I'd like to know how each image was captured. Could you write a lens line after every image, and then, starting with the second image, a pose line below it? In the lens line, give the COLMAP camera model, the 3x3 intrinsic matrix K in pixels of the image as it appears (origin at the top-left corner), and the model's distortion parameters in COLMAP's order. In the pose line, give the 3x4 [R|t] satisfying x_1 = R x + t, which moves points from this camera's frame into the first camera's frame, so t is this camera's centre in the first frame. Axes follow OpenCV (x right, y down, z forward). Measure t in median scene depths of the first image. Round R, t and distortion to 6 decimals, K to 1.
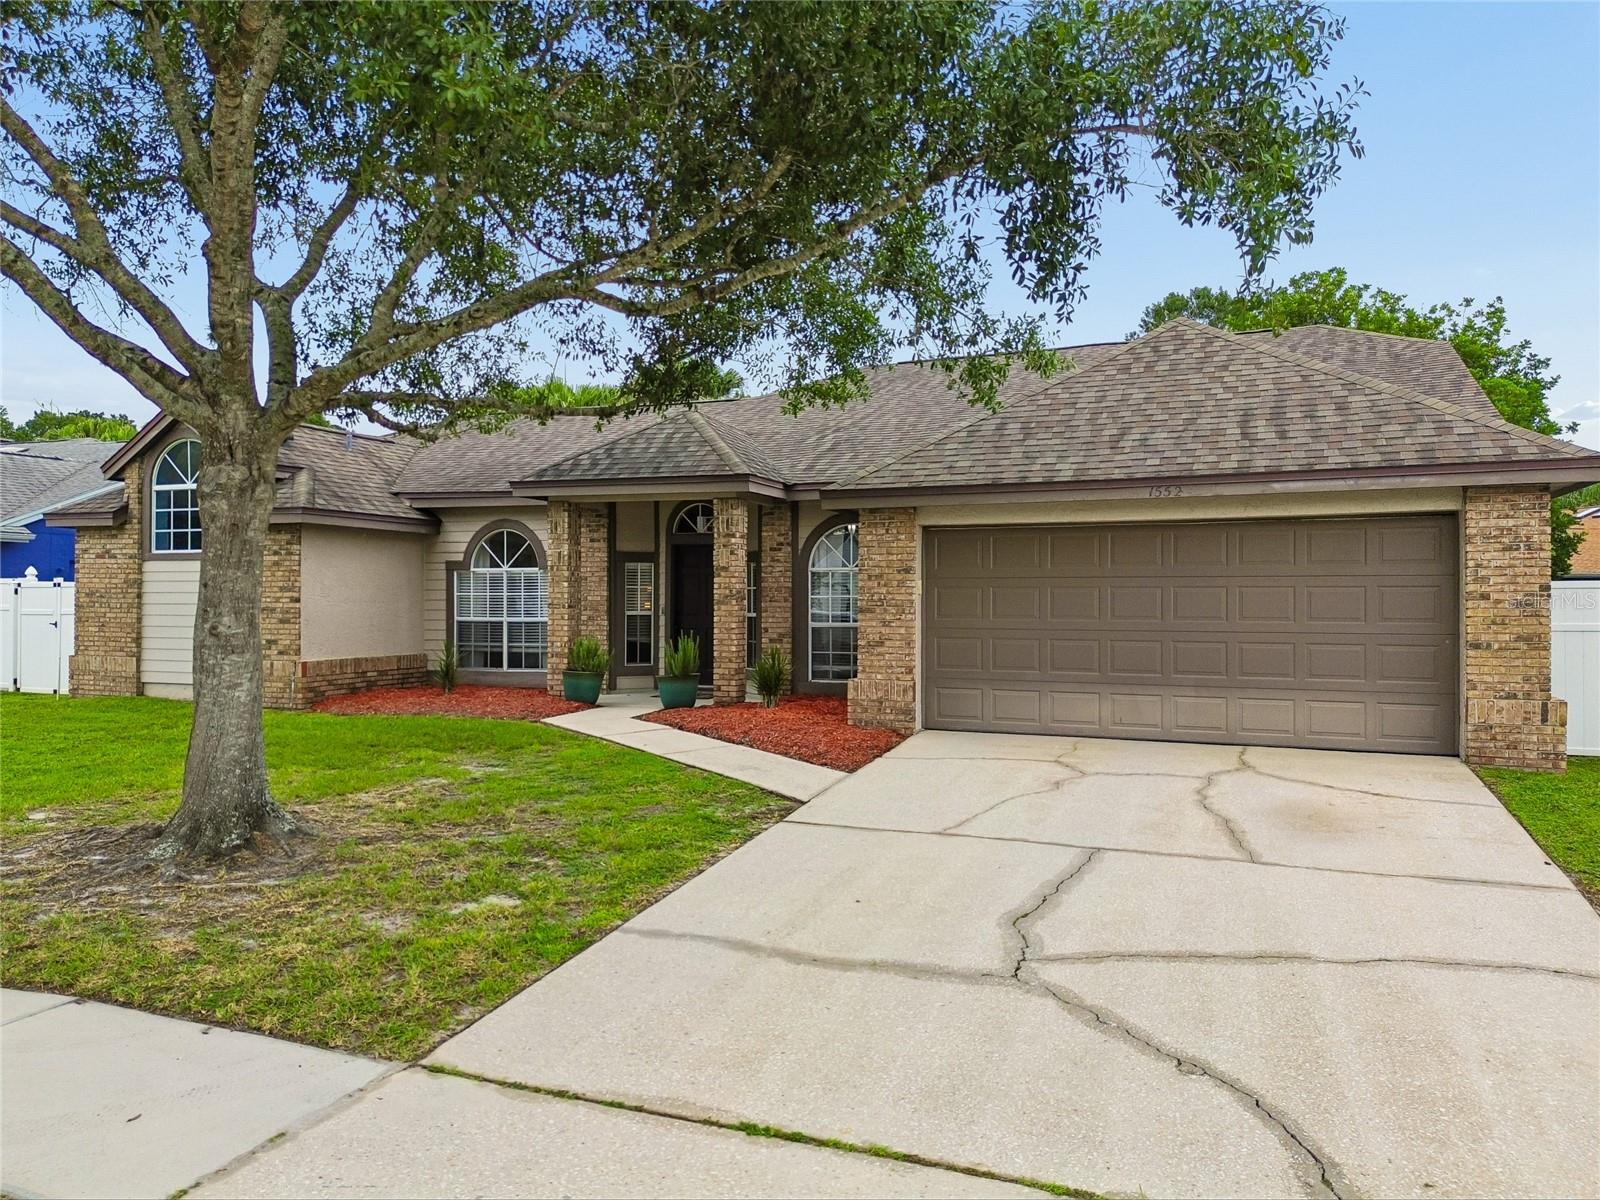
lens RADIAL K [[1128.9, 0, 795.5], [0, 1128.9, 586.5], [0, 0, 1]] dist [0.036867, -0.000154]
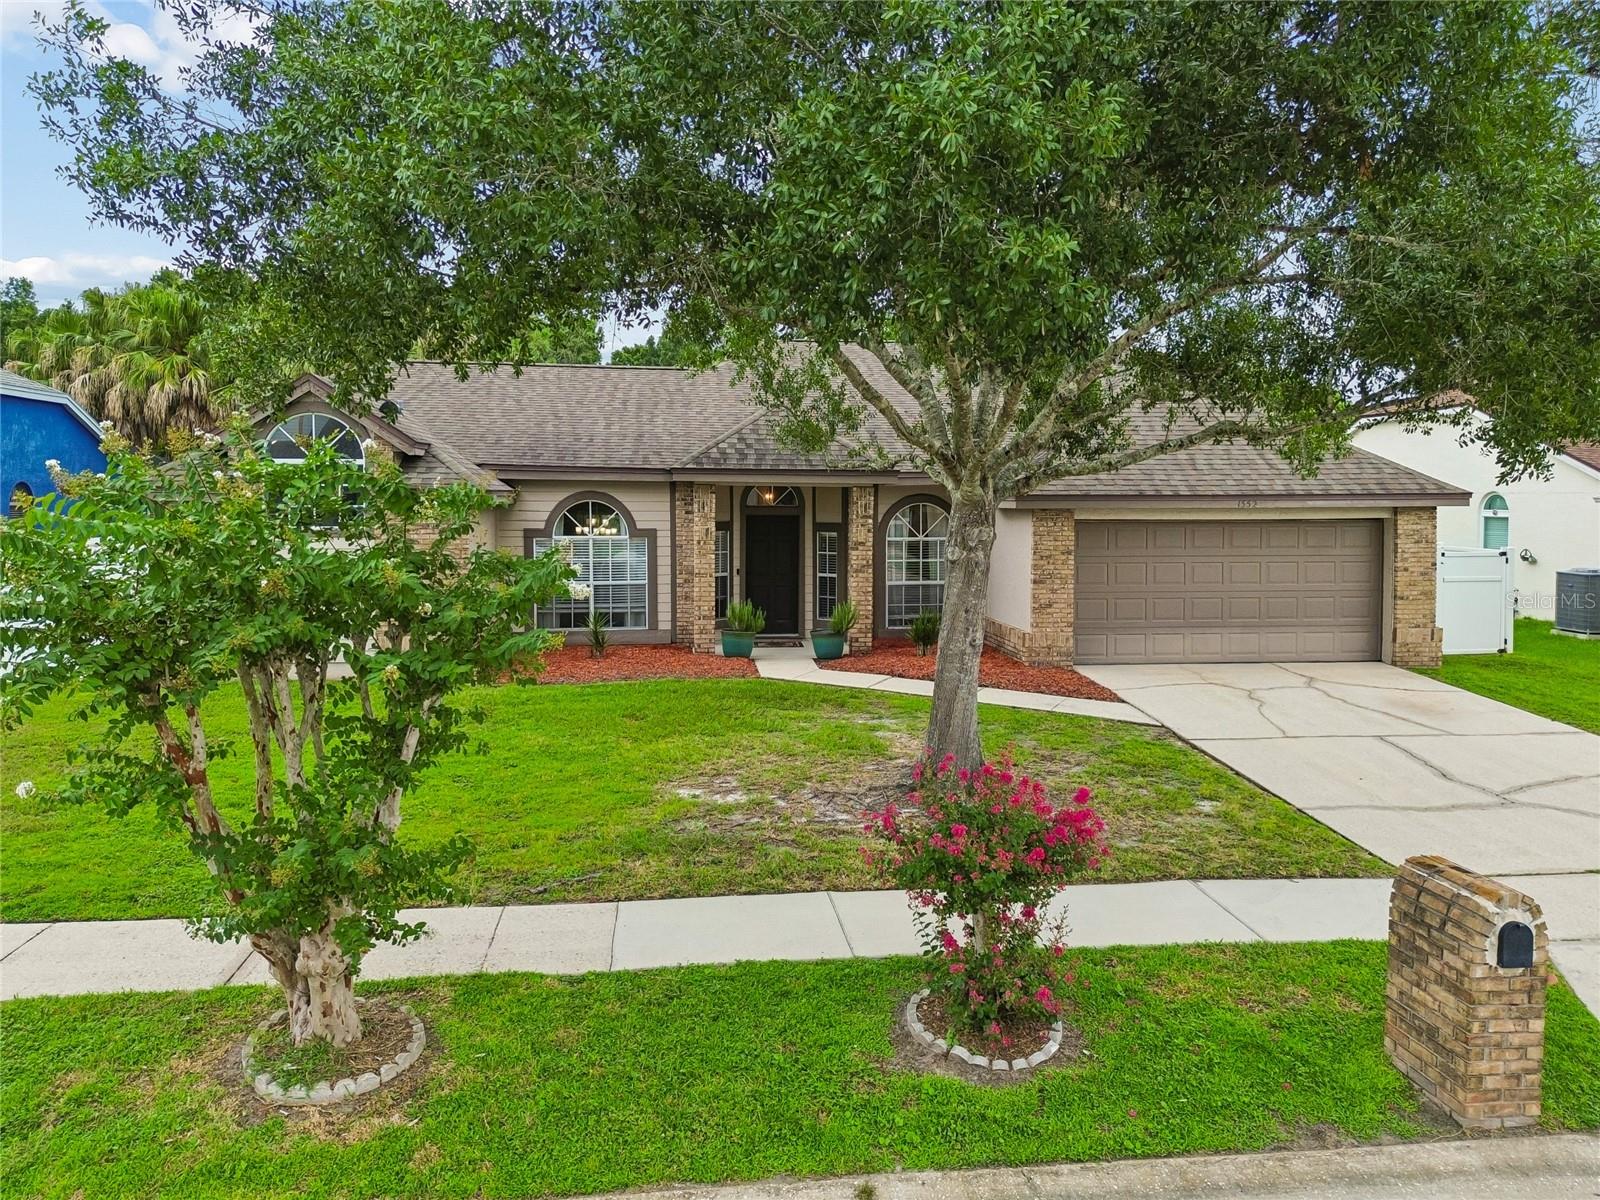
lens RADIAL K [[1128.9, 0, 795.5], [0, 1128.9, 586.5], [0, 0, 1]] dist [0.036867, -0.000154]
pose [[0.882137, -0.037938, 0.469462, -0.658324], [-0.006312, 0.995709, 0.092326, -0.076697], [-0.470950, -0.084407, 0.878112, -0.054727]]
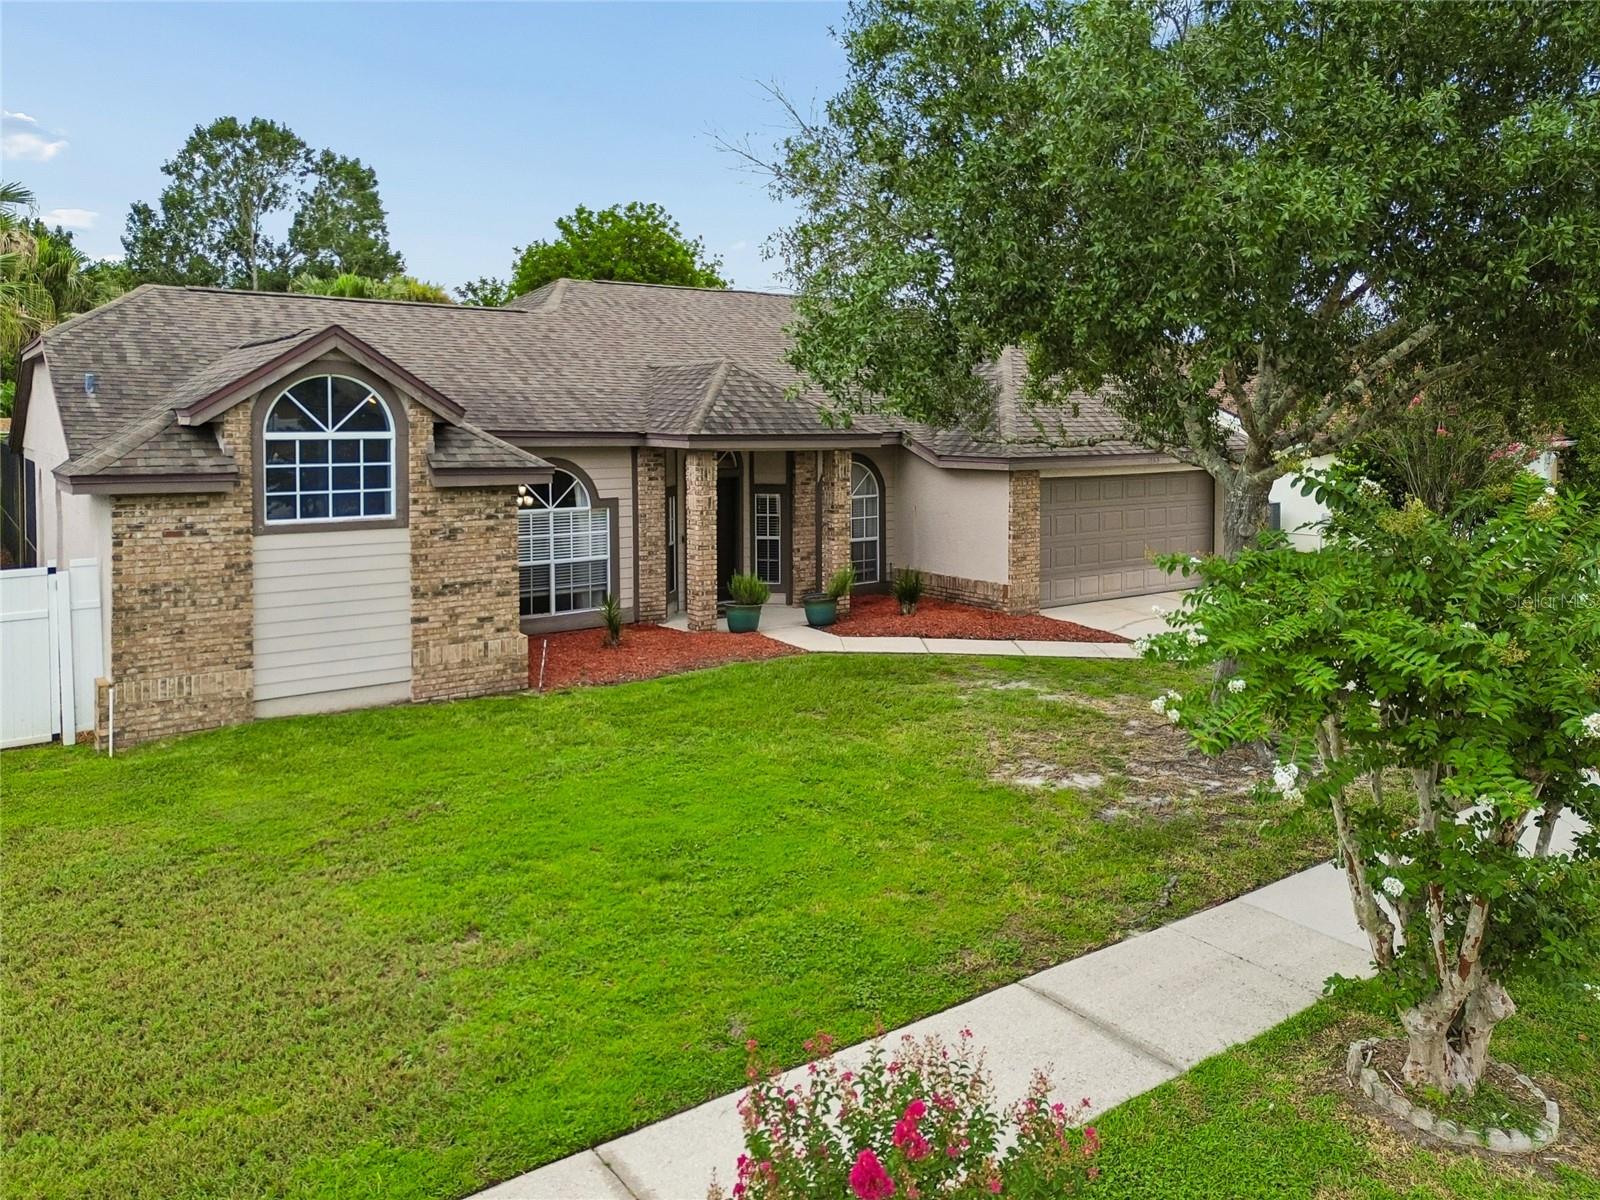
lens RADIAL K [[1149.5, 0, 801.7], [0, 1149.5, 470.4], [0, 0, 1]] dist [0.001387, 0.000464]
pose [[0.538208, -0.040514, 0.841838, -1.064527], [-0.008807, 0.998519, 0.053685, -0.113854], [-0.842766, -0.036308, 0.537054, 0.331411]]
